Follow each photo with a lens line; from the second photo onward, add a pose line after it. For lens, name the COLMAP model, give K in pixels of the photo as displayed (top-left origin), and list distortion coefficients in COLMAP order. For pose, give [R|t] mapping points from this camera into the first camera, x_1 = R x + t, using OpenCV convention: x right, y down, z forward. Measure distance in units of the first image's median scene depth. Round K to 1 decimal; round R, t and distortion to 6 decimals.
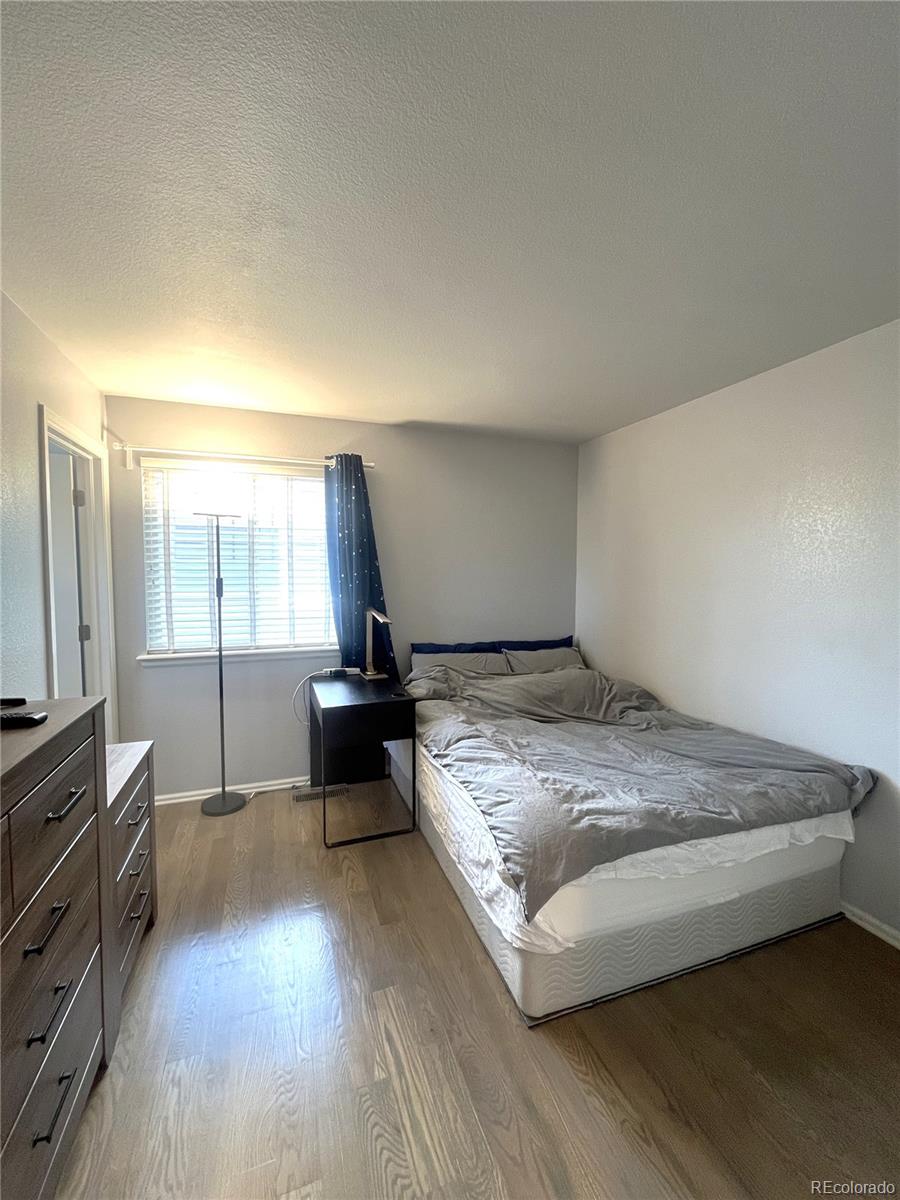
lens RADIAL K [[486.6, 0, 448.0], [0, 486.6, 599.6], [0, 0, 1]] dist [0.001281, -0.000160]
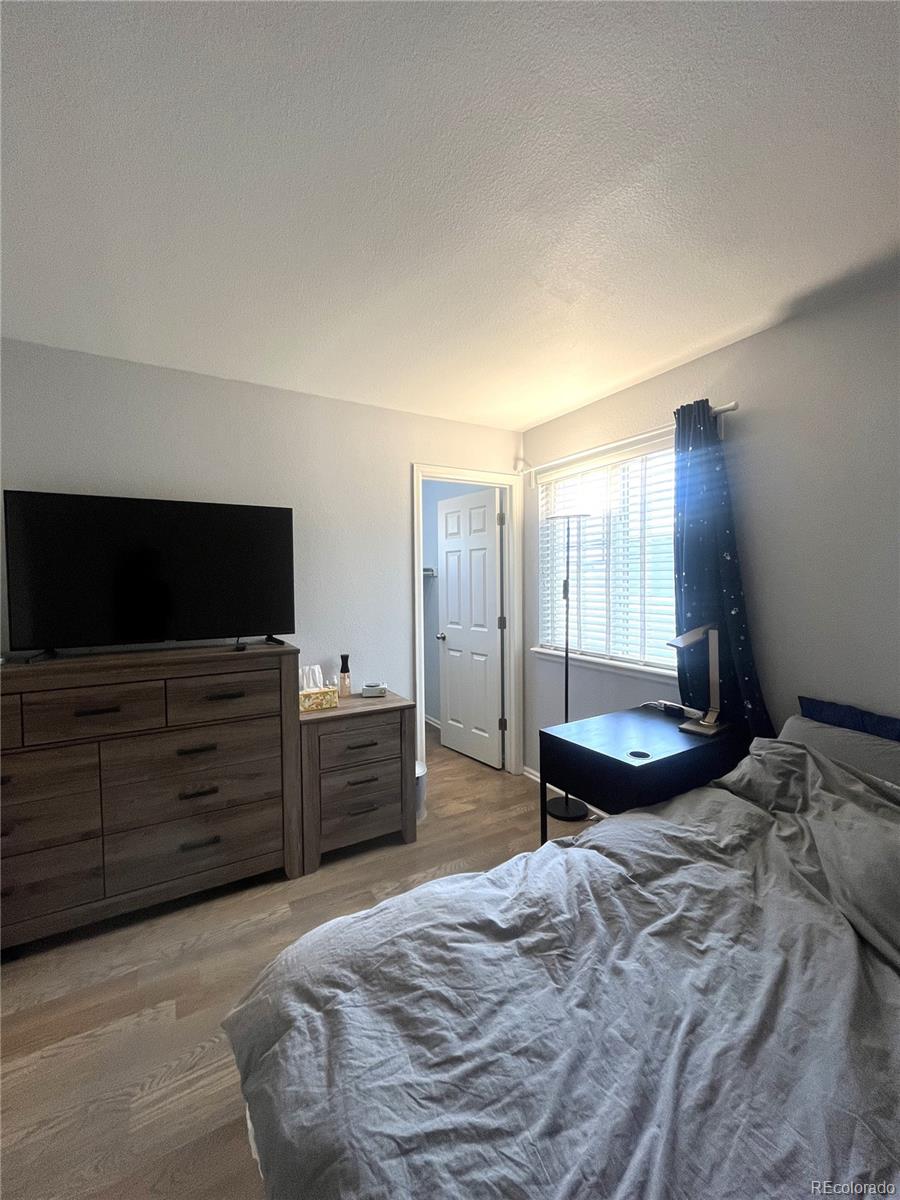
lens RADIAL K [[486.6, 0, 448.0], [0, 486.6, 594.9], [0, 0, 1]] dist [0.001281, -0.000160]
pose [[0.173781, 0.023416, -0.984506, 0.466267], [-0.053465, 0.998467, 0.014311, -0.013201], [0.983332, 0.050150, 0.174767, 0.581204]]
